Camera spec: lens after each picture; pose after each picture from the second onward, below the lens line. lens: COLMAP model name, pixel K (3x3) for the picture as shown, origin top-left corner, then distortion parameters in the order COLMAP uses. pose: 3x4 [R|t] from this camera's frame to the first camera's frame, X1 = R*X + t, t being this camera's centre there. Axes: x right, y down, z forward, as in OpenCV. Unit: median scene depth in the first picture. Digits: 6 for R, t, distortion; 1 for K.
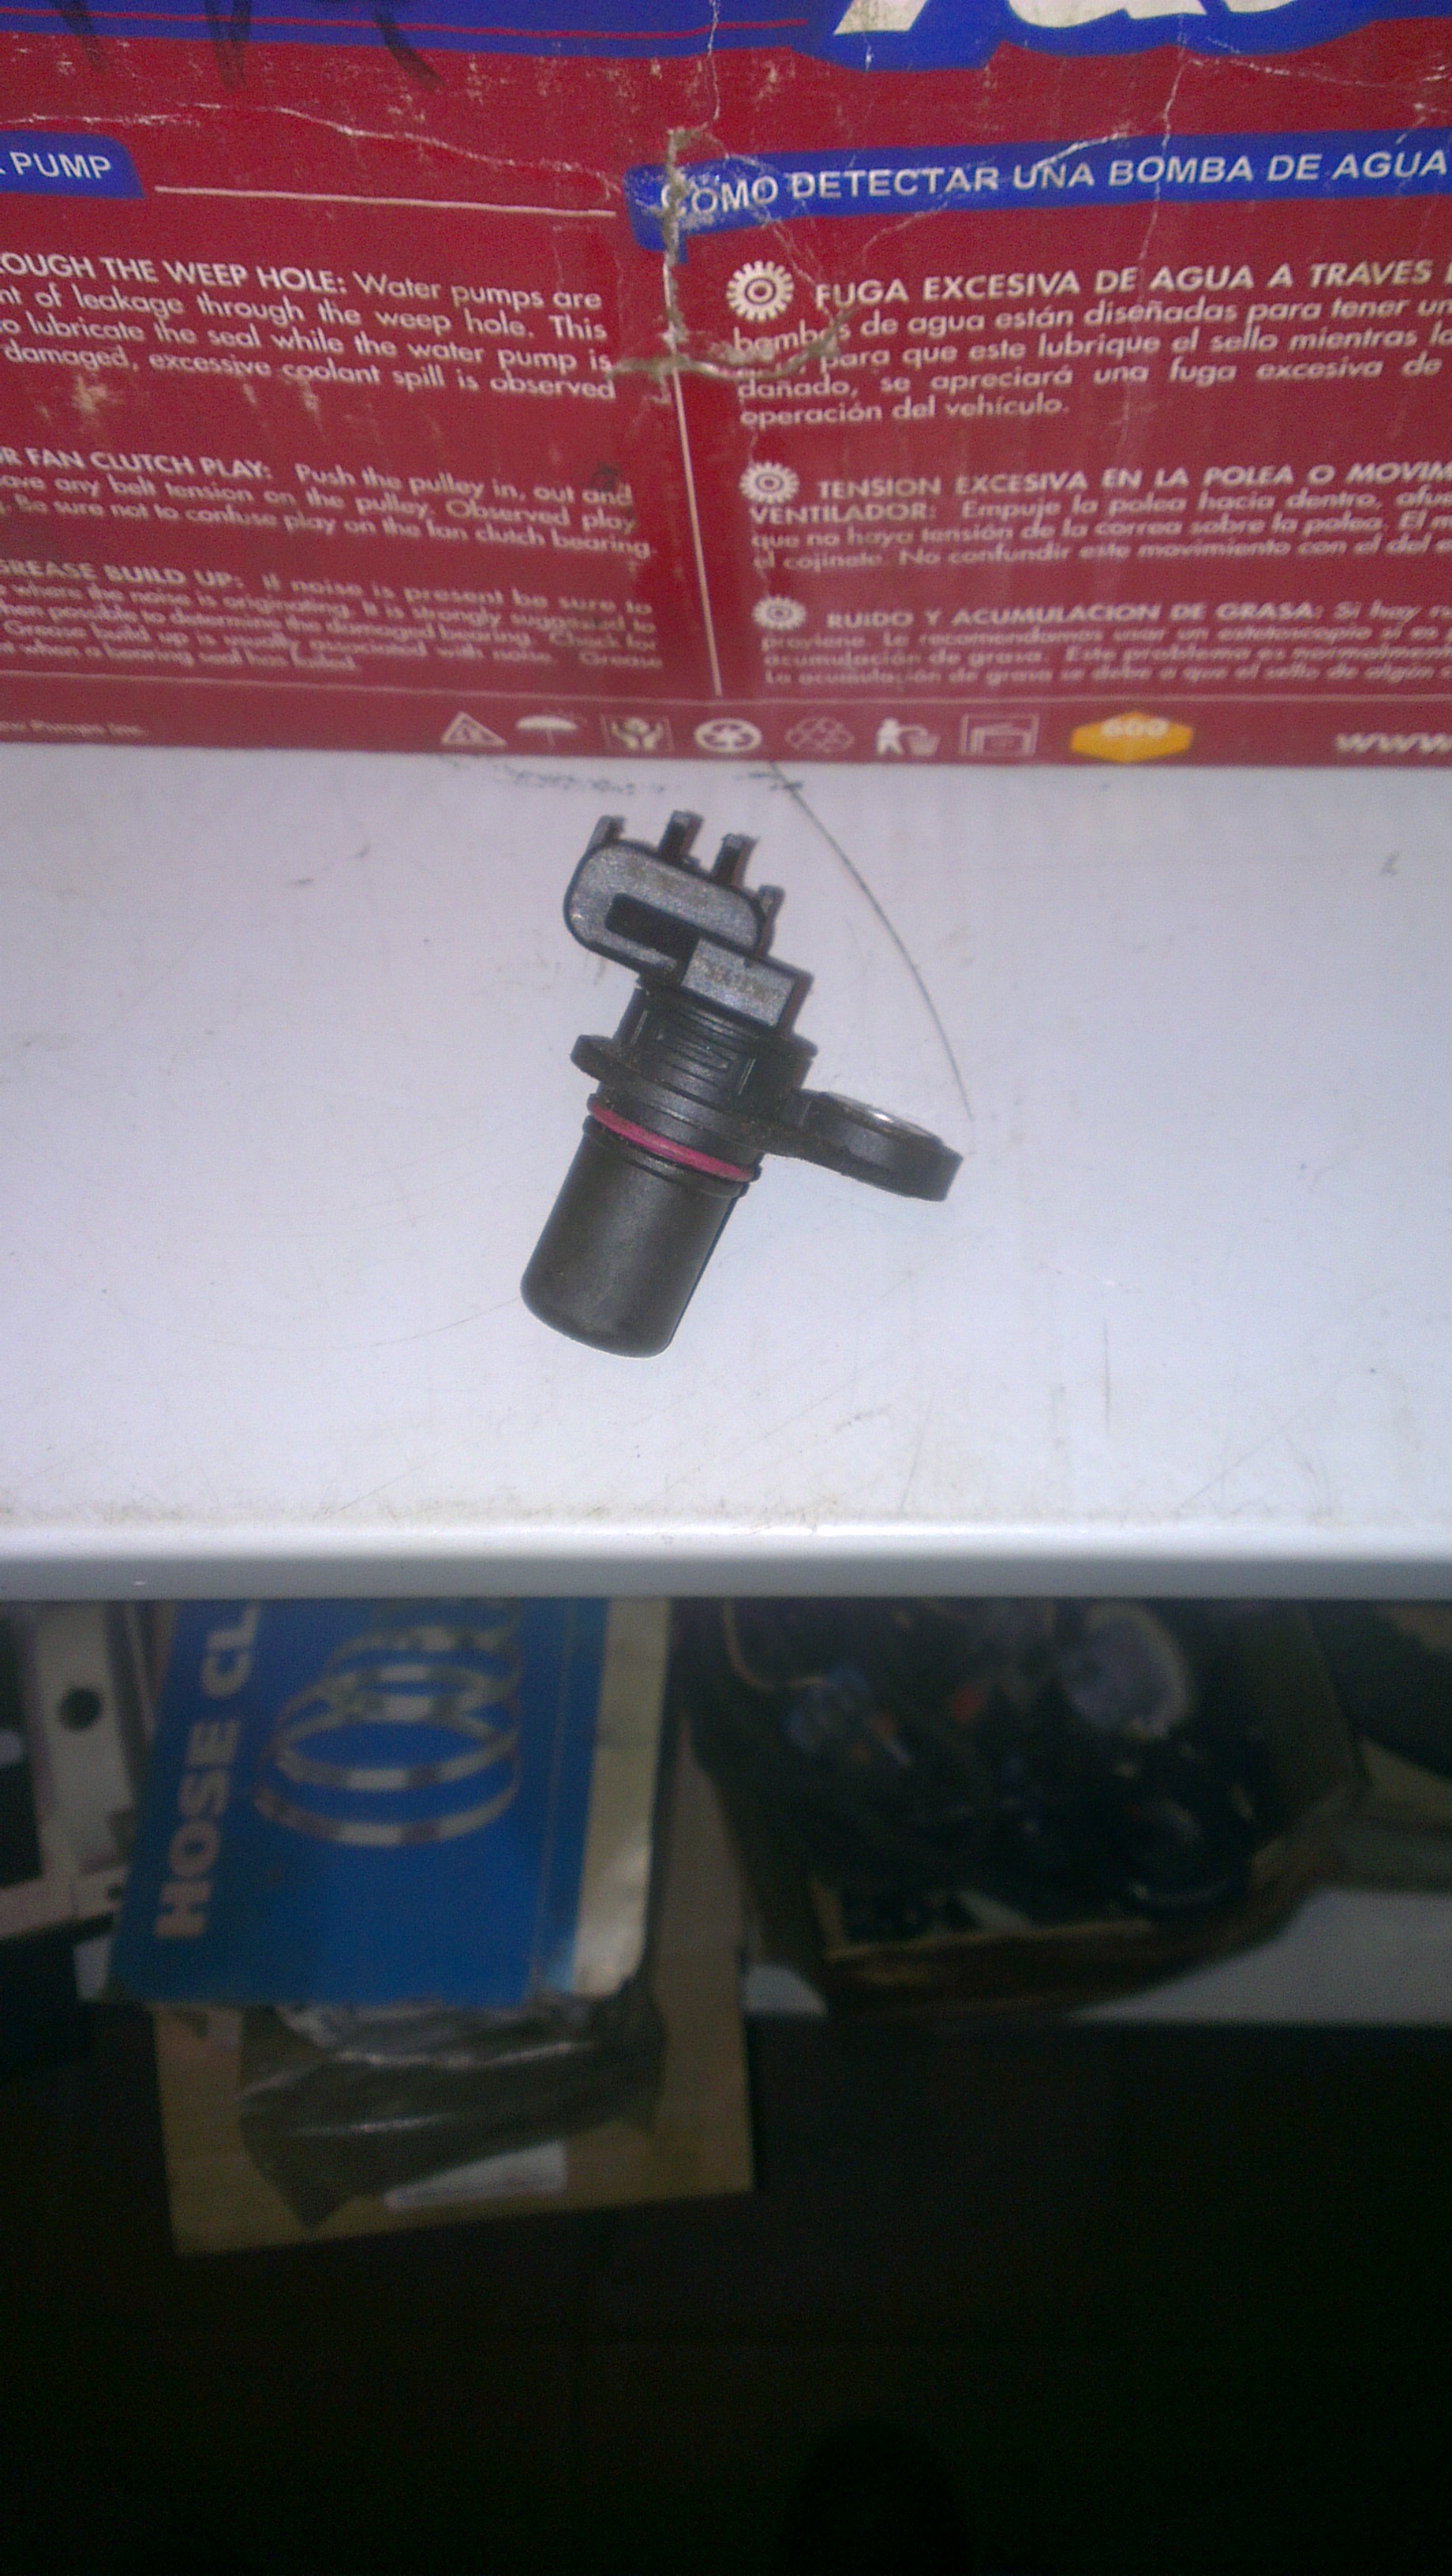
lens RADIAL K [[2128.5, 0, 726.0], [0, 2128.5, 1288.0], [0, 0, 1]] dist [0.120145, -0.227946]
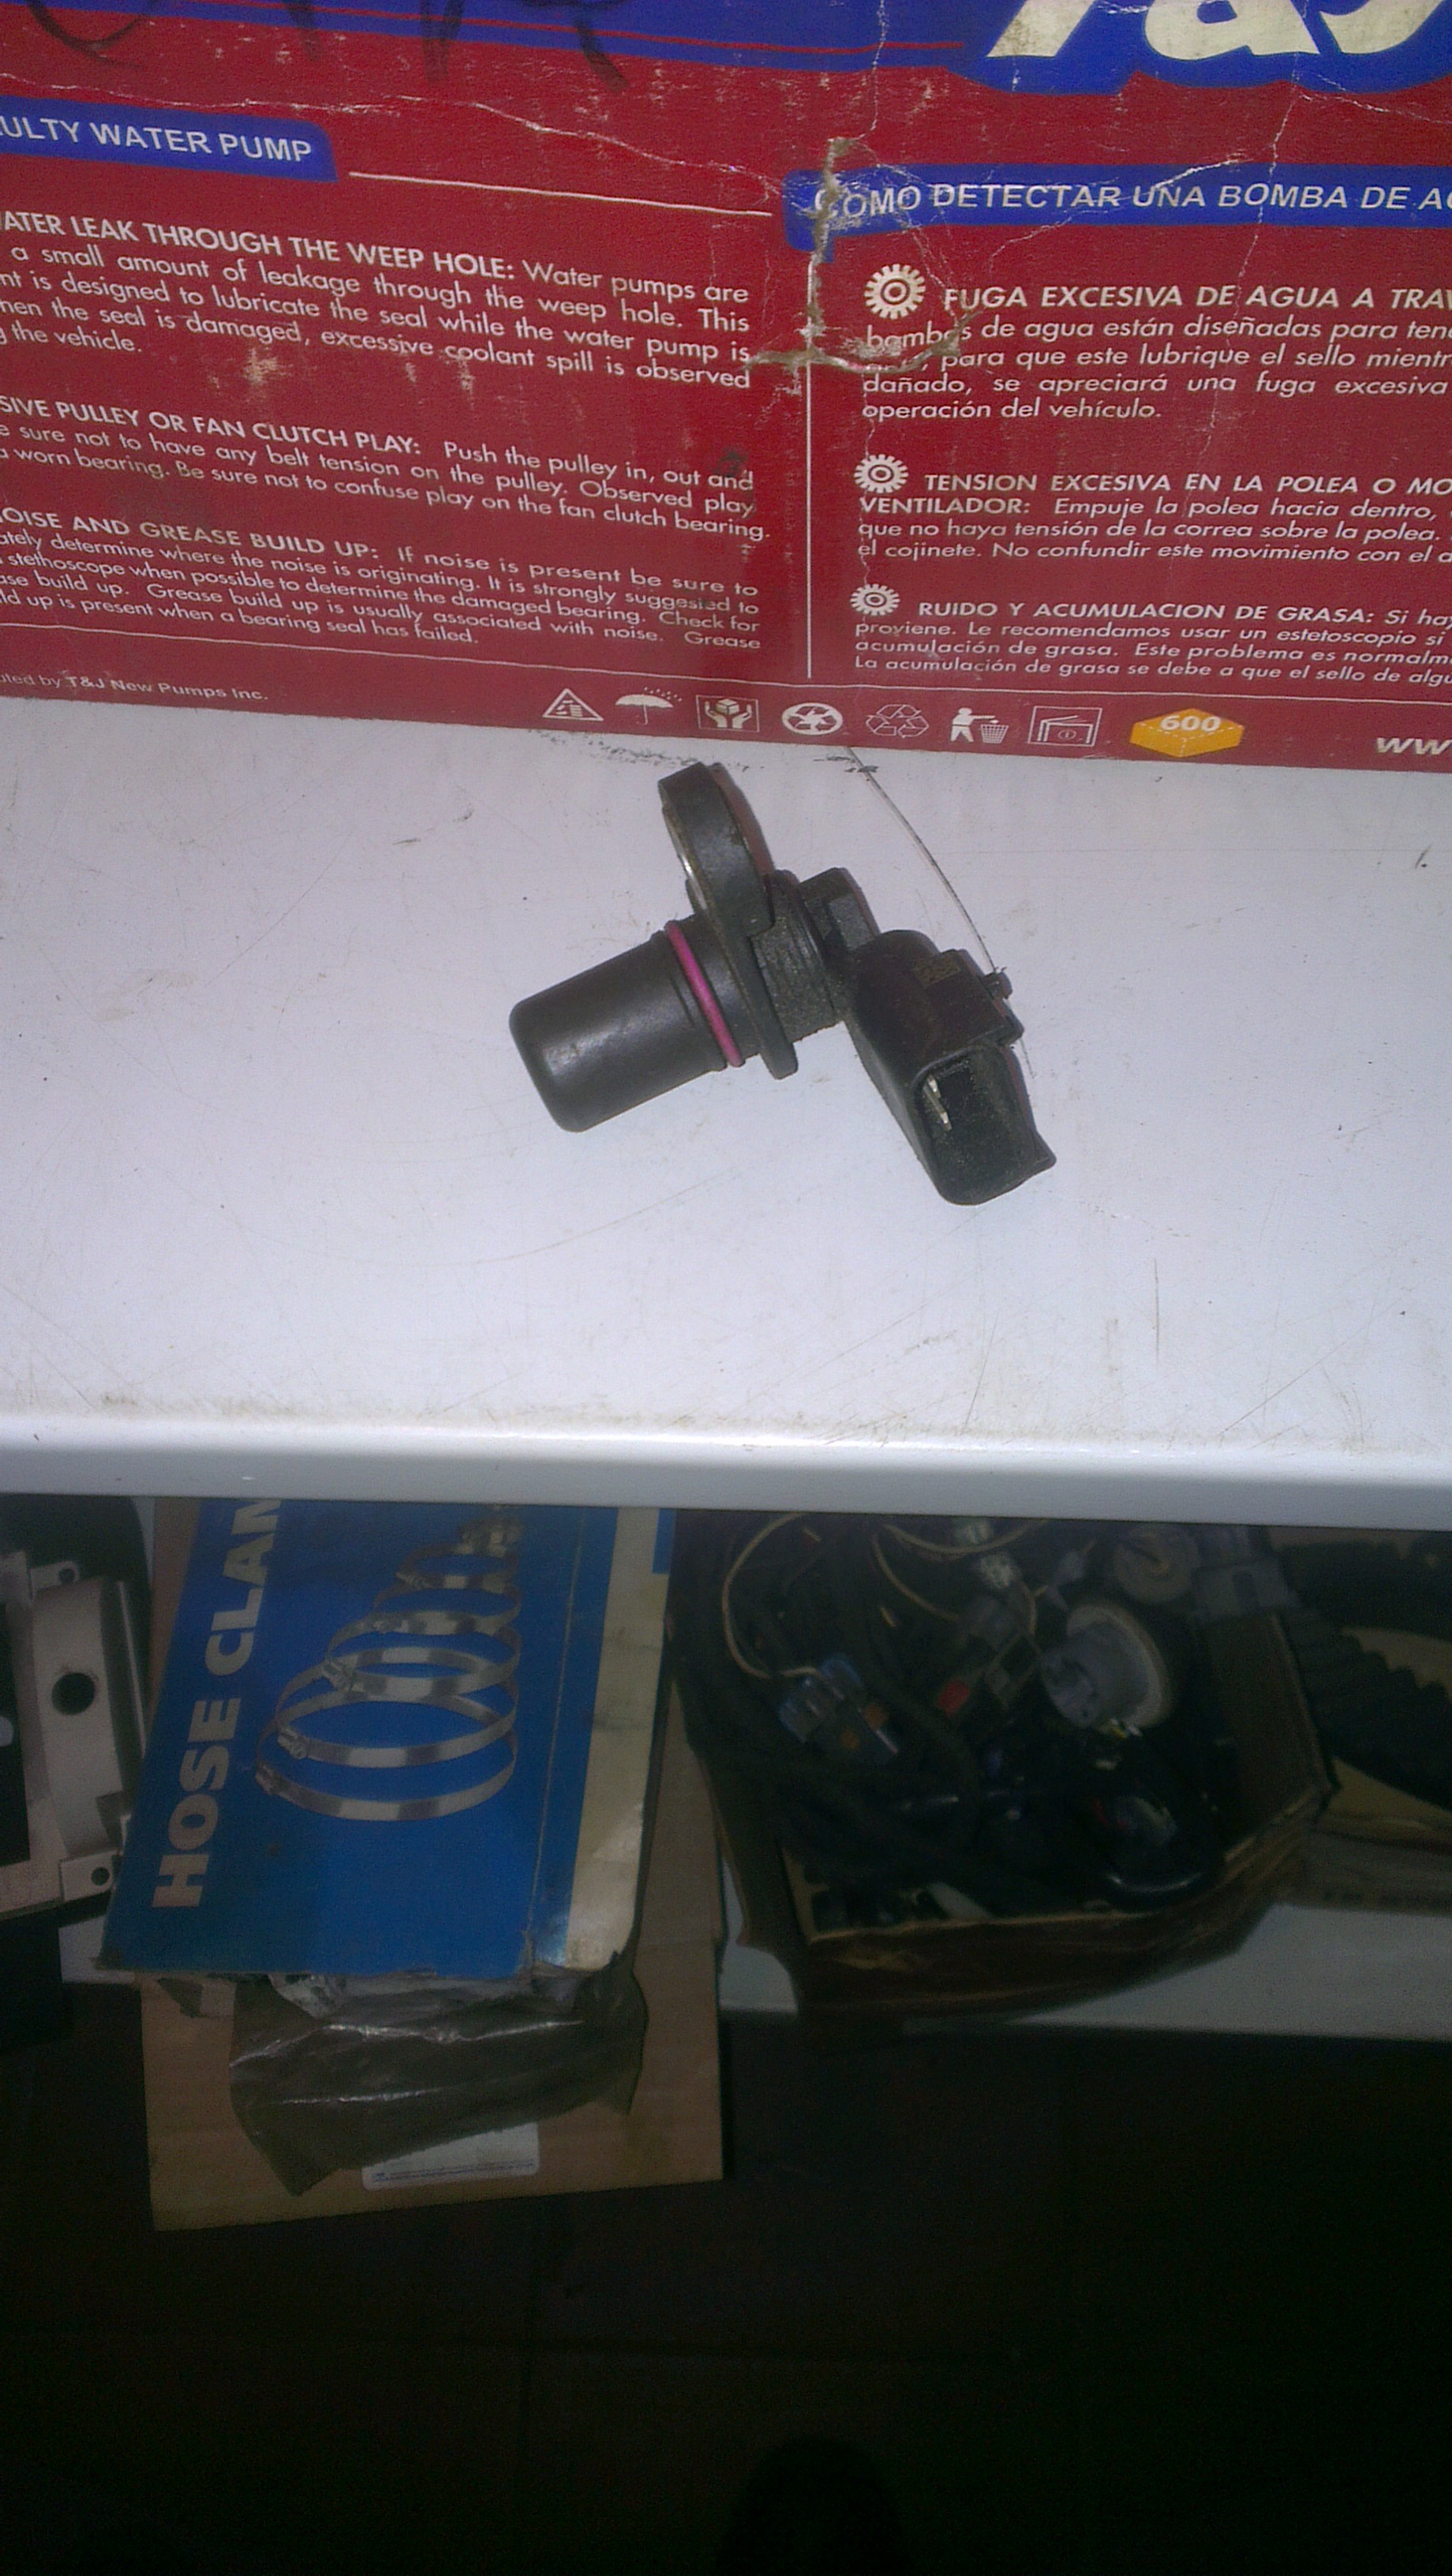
lens RADIAL K [[2107.1, 0, 726.0], [0, 2107.1, 1288.0], [0, 0, 1]] dist [0.131209, -0.227195]
pose [[0.999182, 0.033043, 0.023307, -0.062116], [-0.032402, 0.999100, -0.027373, 0.062988], [-0.024190, 0.026595, 0.999354, -0.062710]]
